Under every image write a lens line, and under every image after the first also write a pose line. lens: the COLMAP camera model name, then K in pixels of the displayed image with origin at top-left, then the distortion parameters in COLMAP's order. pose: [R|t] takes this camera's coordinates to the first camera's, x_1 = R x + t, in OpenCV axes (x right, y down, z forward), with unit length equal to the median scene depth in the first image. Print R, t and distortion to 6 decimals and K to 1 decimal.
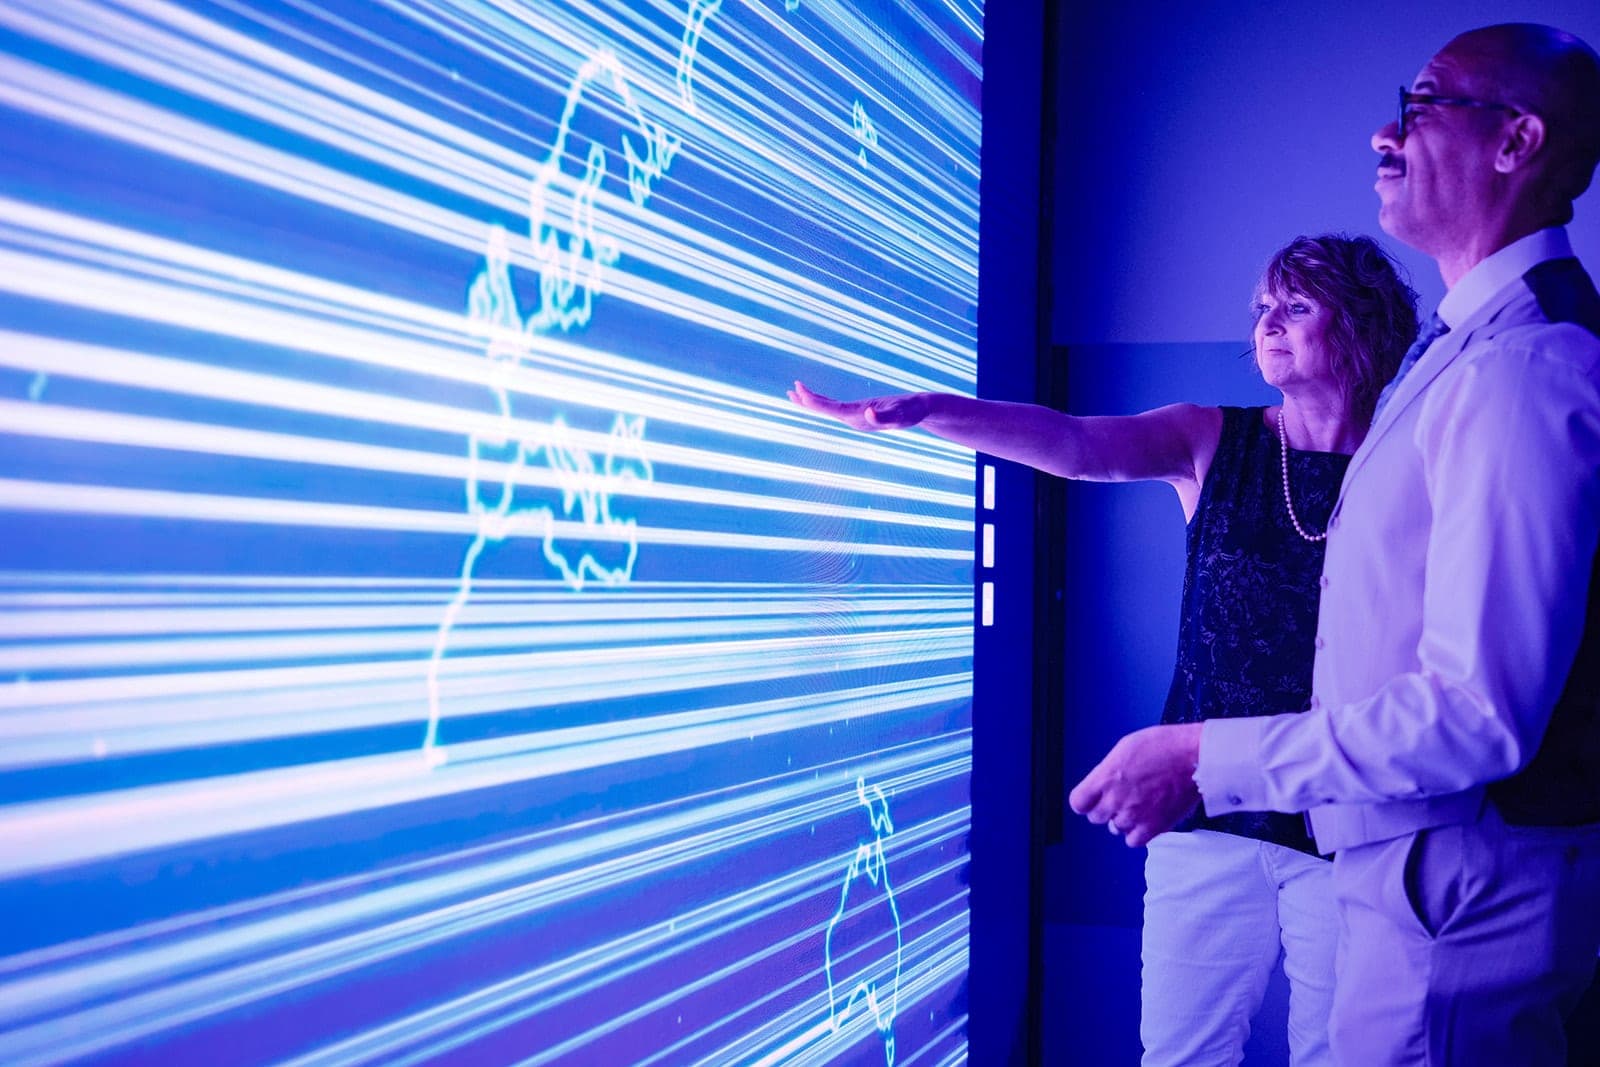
lens RADIAL K [[1139.7, 0, 803.8], [0, 1139.7, 528.7], [0, 0, 1]] dist [-0.015902, 0.002548]
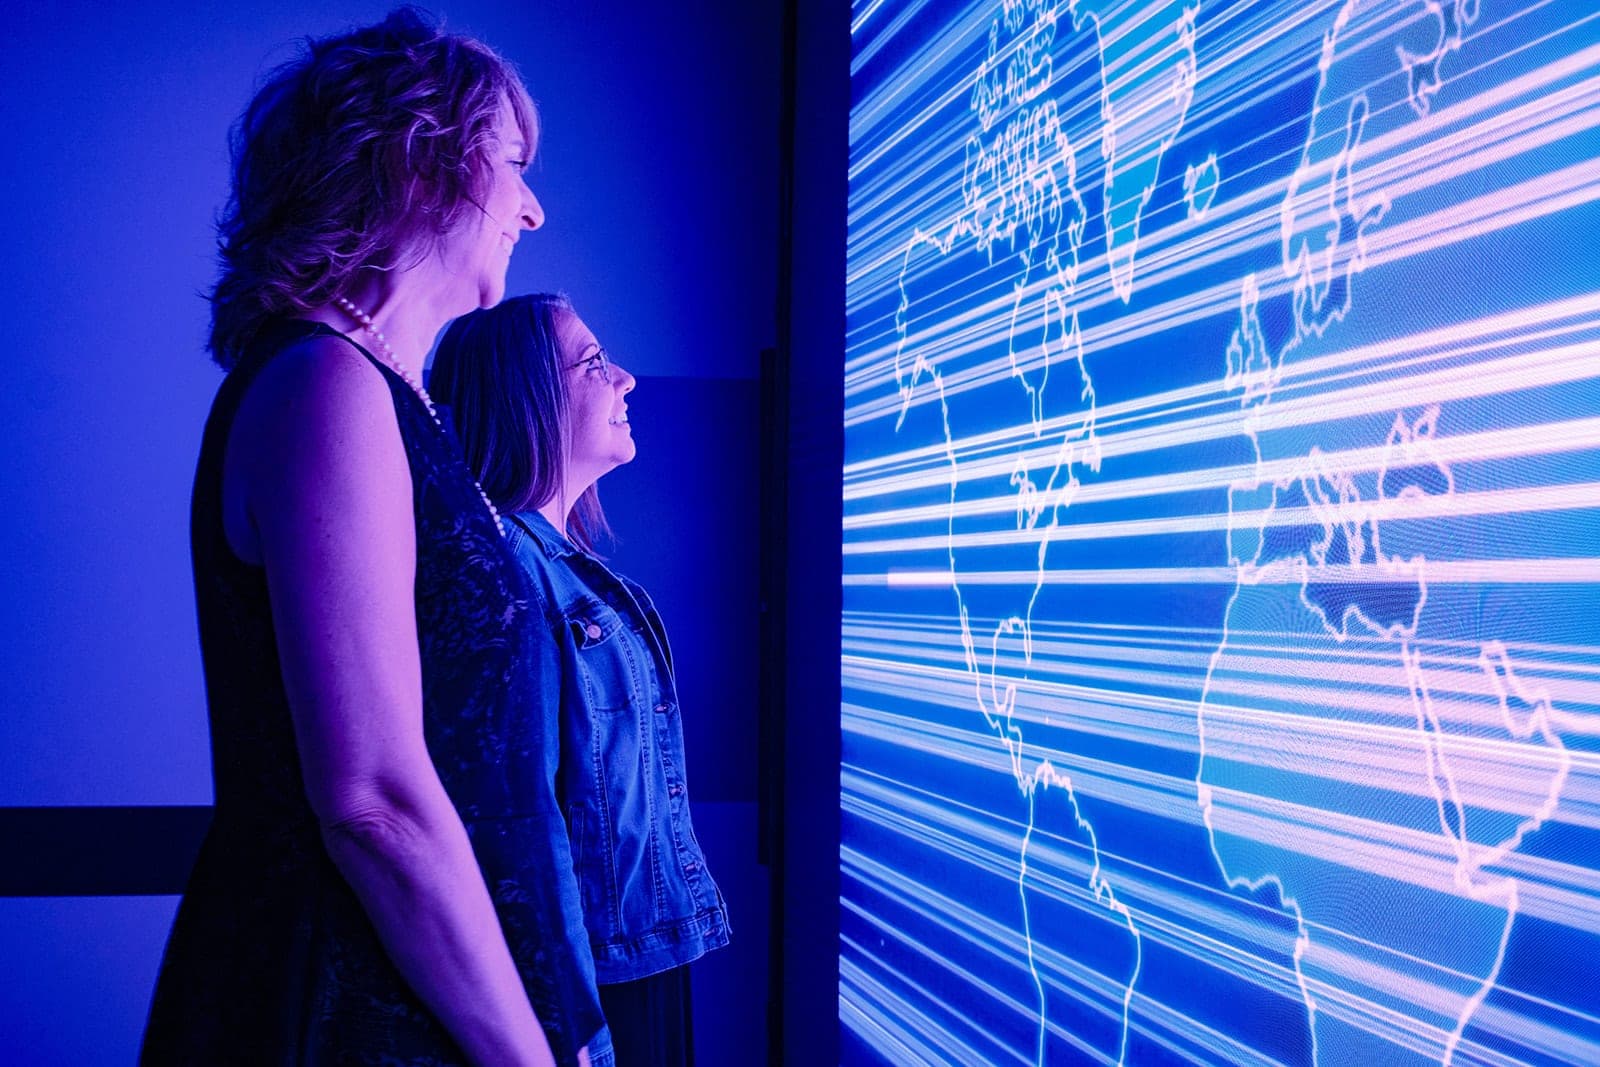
lens RADIAL K [[2365.7, 0, 800.0], [0, 2365.7, 533.5], [0, 0, 1]] dist [0.010958, 0.070665]
pose [[-0.718413, -0.062884, -0.692768, 1.306346], [-0.018545, 0.997283, -0.071294, 0.105343], [0.695369, -0.038371, -0.717627, 2.015560]]
